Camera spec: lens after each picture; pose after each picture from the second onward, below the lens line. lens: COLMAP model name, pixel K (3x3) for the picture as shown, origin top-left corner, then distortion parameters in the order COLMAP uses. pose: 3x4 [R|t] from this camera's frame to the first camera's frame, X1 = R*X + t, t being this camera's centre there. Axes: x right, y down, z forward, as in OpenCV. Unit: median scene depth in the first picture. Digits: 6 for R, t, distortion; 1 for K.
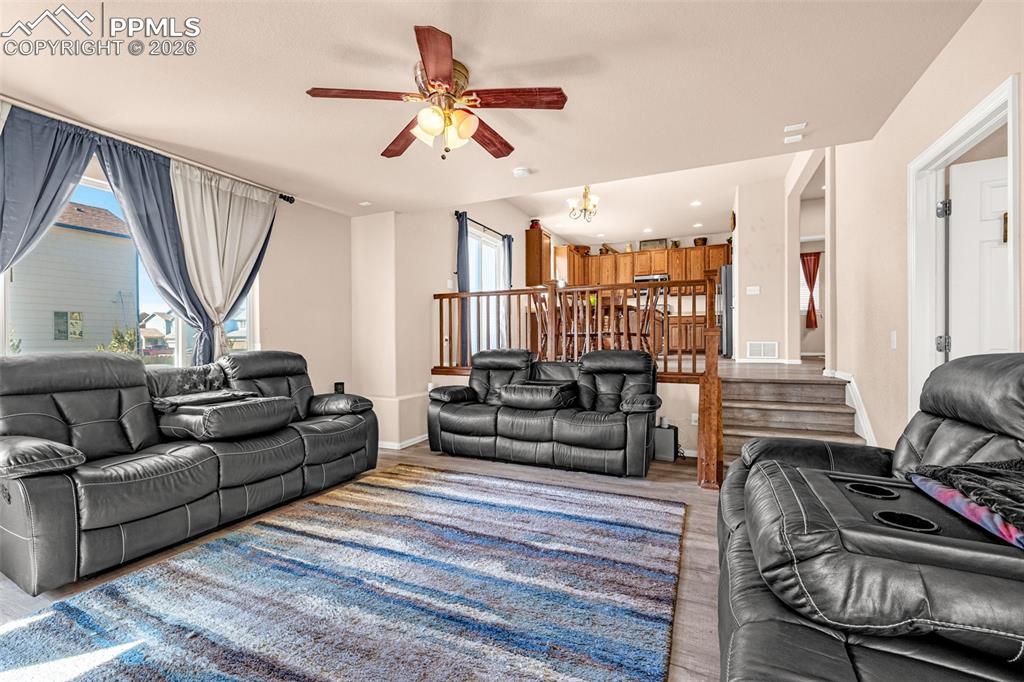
lens RADIAL K [[433.0, 0, 512.0], [0, 433.0, 341.0], [0, 0, 1]] dist [0.000367, 0.000107]
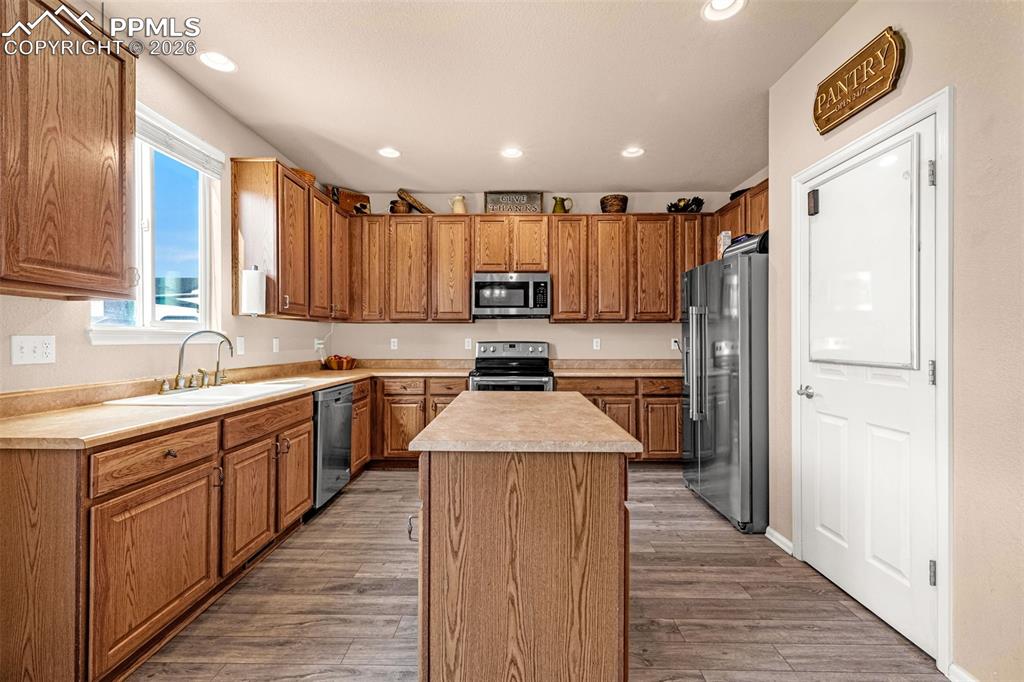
lens RADIAL K [[441.9, 0, 512.0], [0, 441.9, 341.0], [0, 0, 1]] dist [0.000171, -0.000032]
pose [[0.914062, 0.000975, 0.405574, 0.146049], [0.002132, 0.999972, -0.007207, -0.081185], [-0.405570, 0.007452, 0.914034, 0.605281]]
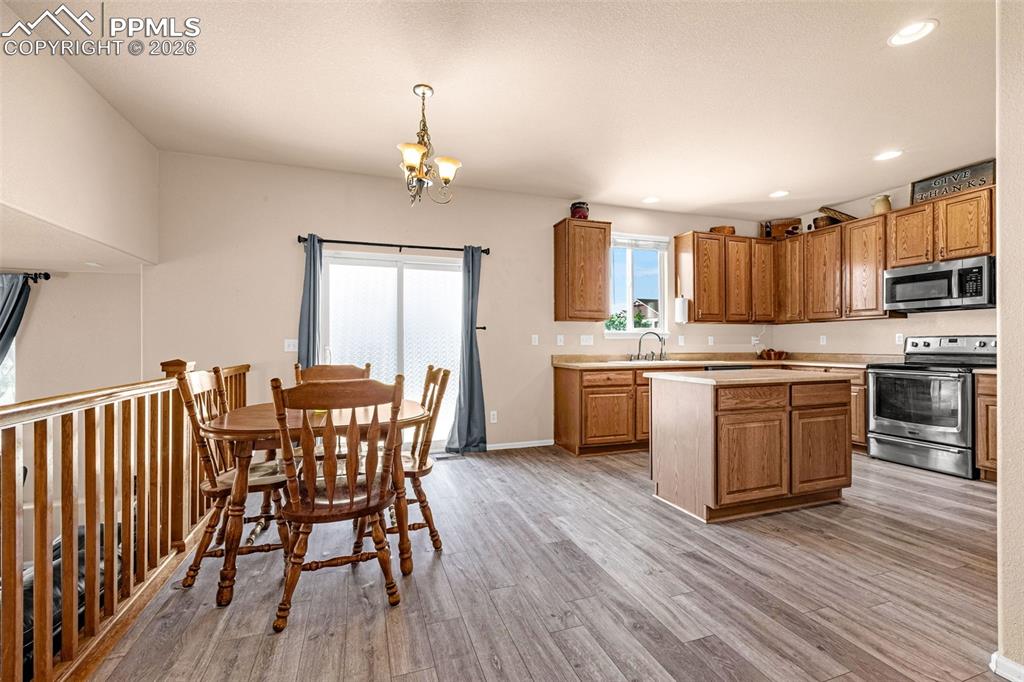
lens RADIAL K [[433.0, 0, 512.0], [0, 433.0, 341.0], [0, 0, 1]] dist [0.000367, 0.000107]
pose [[0.700377, -0.007504, -0.713734, 0.332507], [-0.004943, 0.999870, -0.015363, -0.070644], [0.713756, 0.014288, 0.700249, 0.442428]]
